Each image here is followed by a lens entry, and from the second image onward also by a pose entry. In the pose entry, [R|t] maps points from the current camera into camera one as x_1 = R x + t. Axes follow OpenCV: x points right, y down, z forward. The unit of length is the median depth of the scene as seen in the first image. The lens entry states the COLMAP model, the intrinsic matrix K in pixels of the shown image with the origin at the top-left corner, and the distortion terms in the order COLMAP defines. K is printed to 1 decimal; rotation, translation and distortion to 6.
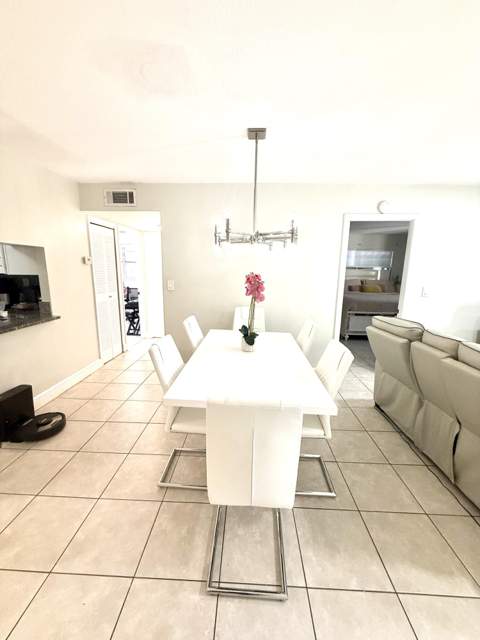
lens RADIAL K [[255.5, 0, 242.1], [0, 255.5, 319.4], [0, 0, 1]] dist [0.000641, 0.000423]
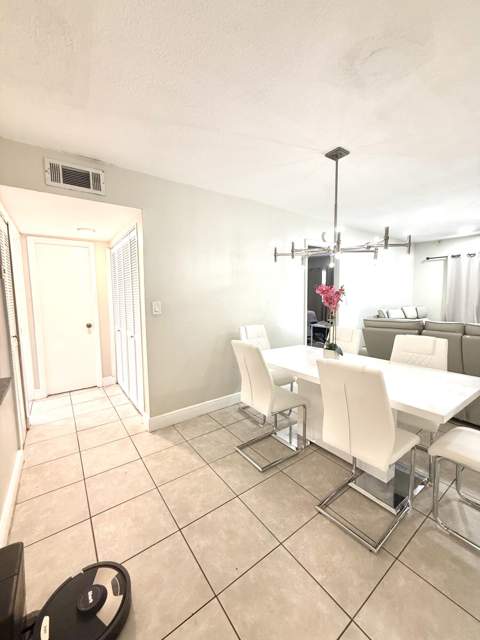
lens RADIAL K [[255.5, 0, 240.3], [0, 255.5, 319.0], [0, 0, 1]] dist [0.000641, 0.000423]
pose [[0.789477, -0.086844, 0.607605, -0.578608], [0.145704, 0.988159, -0.048081, -0.033164], [-0.596235, 0.126489, 0.792783, 0.289815]]
